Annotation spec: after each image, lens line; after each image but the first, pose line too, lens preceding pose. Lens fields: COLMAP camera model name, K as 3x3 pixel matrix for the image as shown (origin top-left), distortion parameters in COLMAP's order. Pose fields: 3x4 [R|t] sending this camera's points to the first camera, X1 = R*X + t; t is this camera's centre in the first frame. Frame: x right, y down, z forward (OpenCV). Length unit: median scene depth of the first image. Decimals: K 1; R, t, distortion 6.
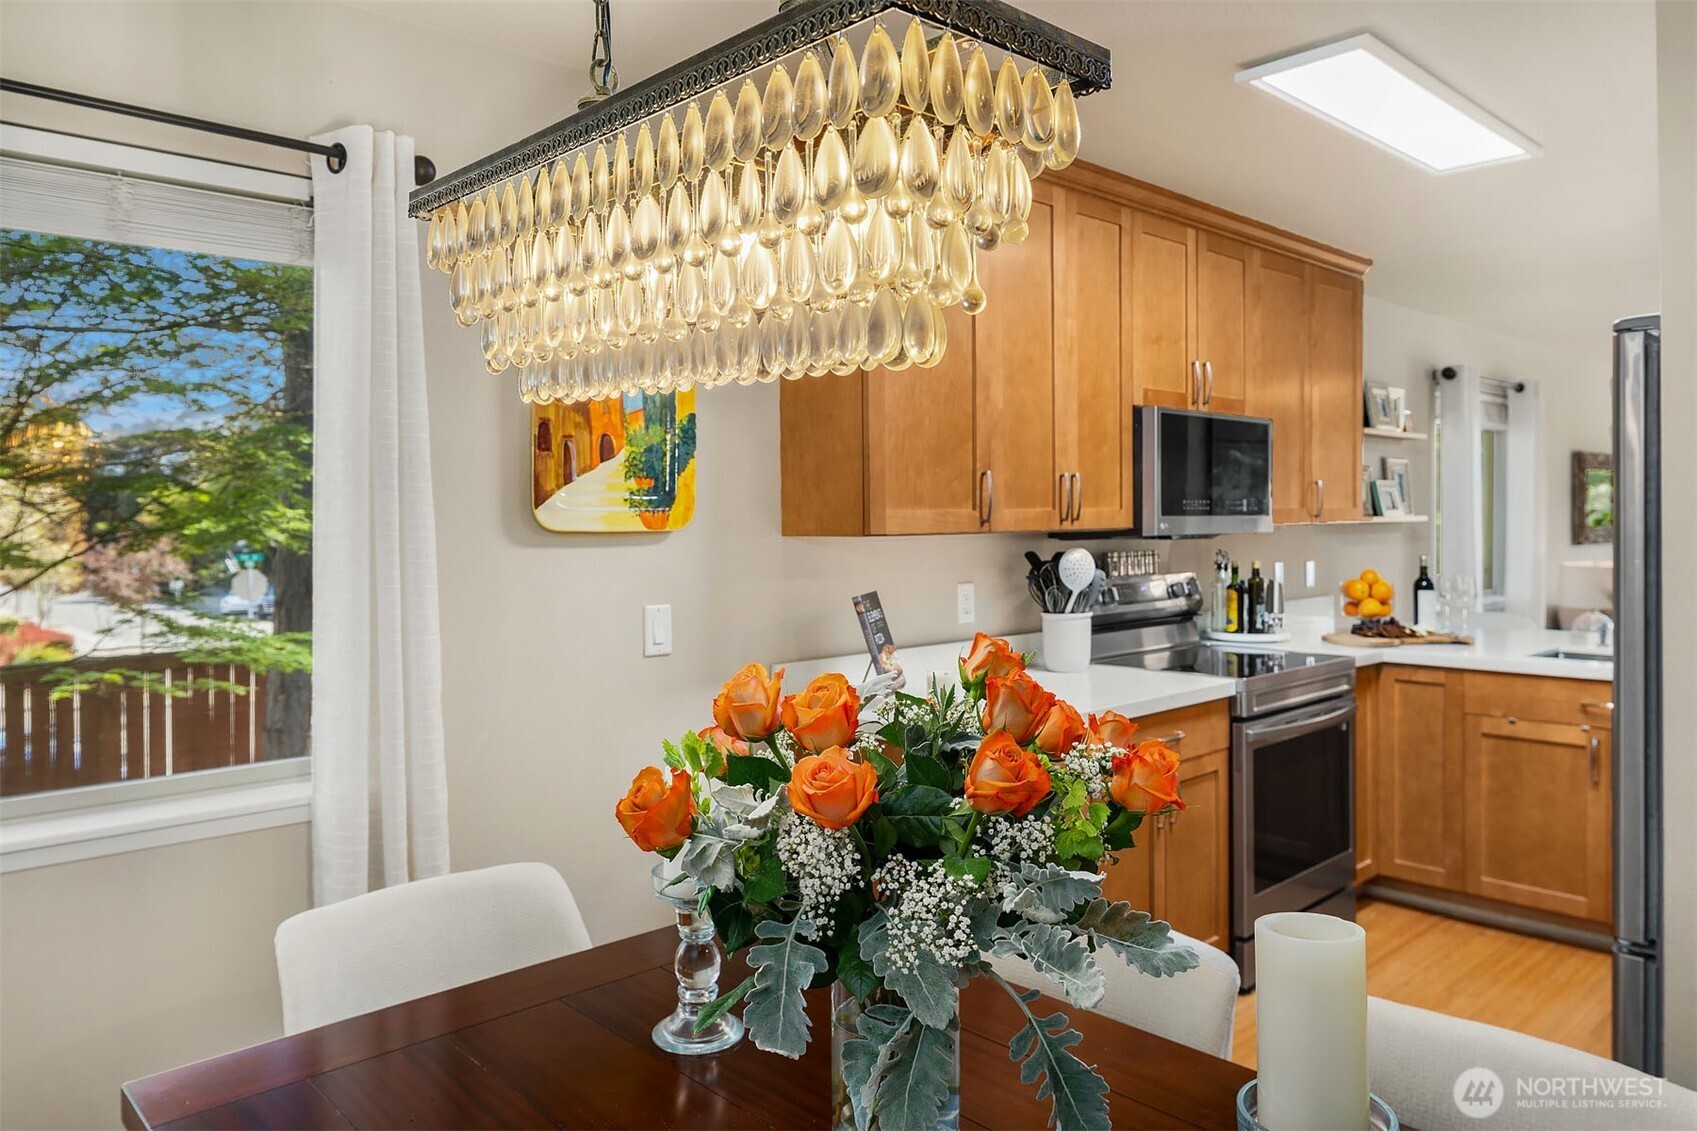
lens RADIAL K [[1190.3, 0, 855.1], [0, 1190.3, 525.9], [0, 0, 1]] dist [-0.003125, 0.002928]
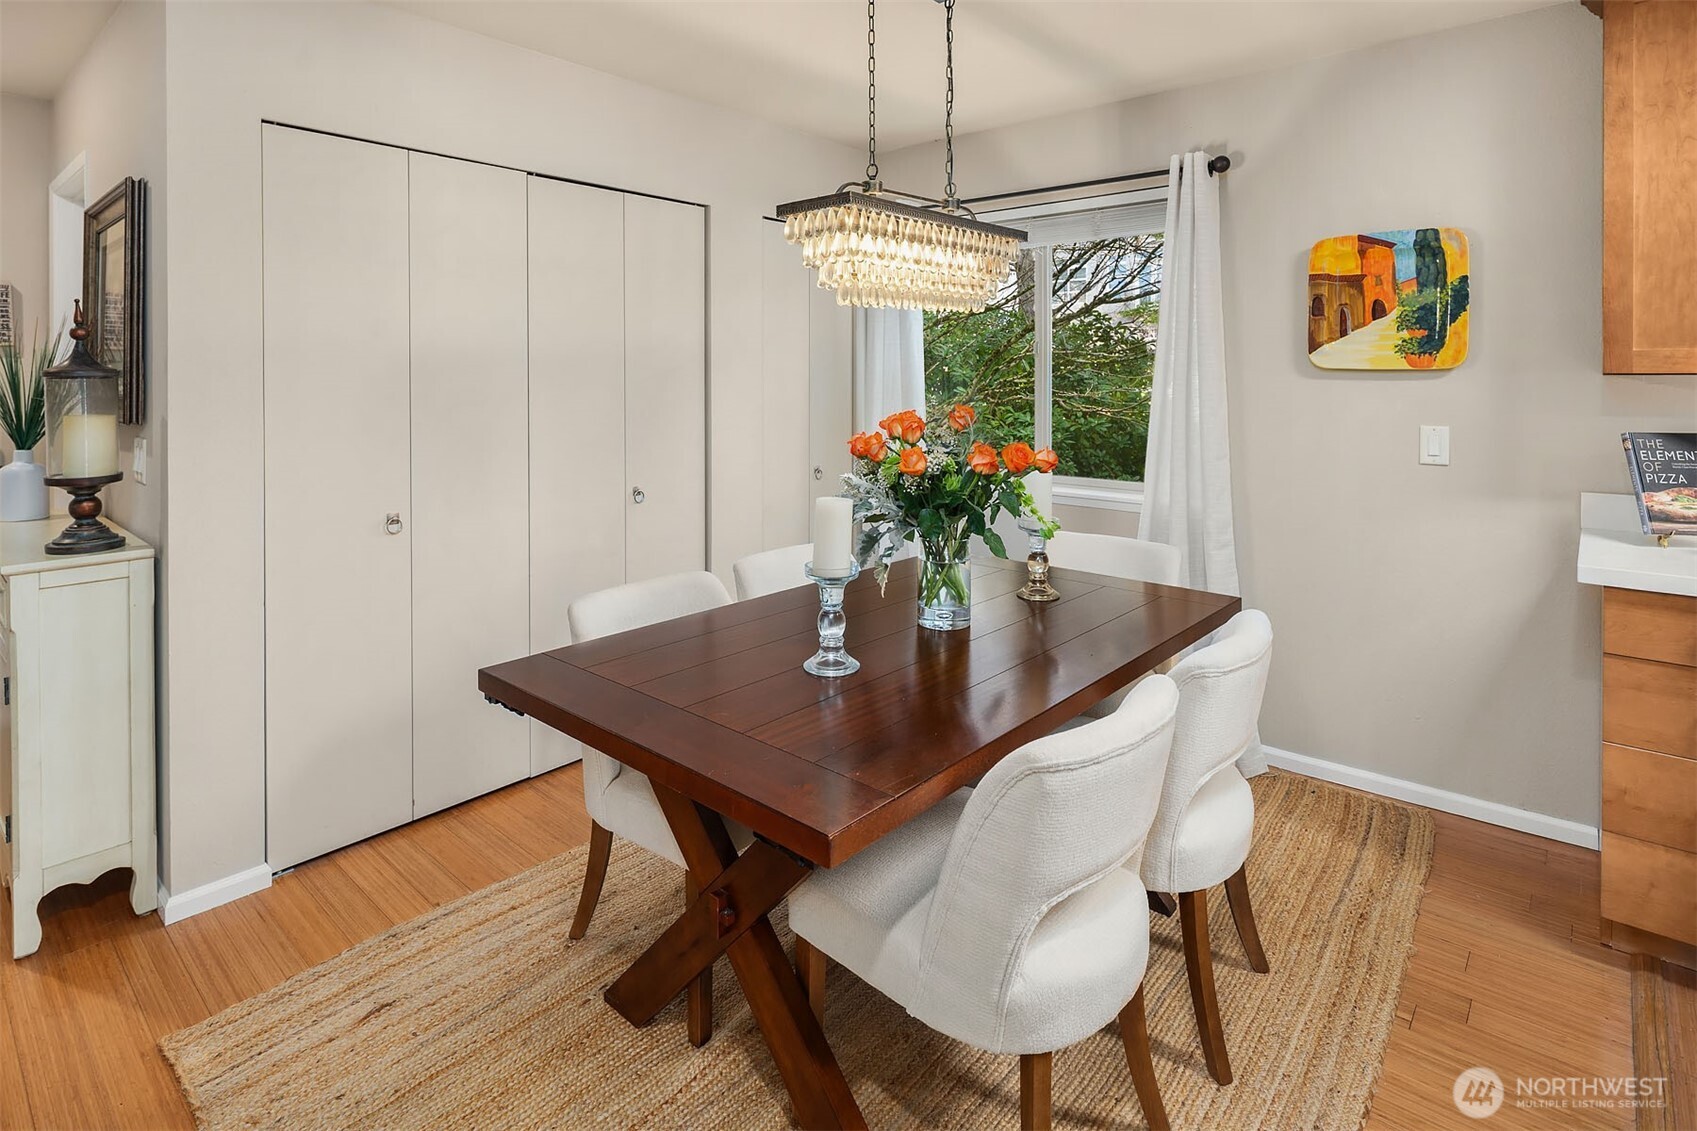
lens RADIAL K [[862.4, 0, 838.0], [0, 862.4, 375.6], [0, 0, 1]] dist [-0.000628, -0.001254]
pose [[0.075957, 0.011770, -0.997042, 0.550117], [-0.001879, 0.999930, 0.011661, 0.001311], [0.997109, 0.000987, 0.075974, 0.205737]]
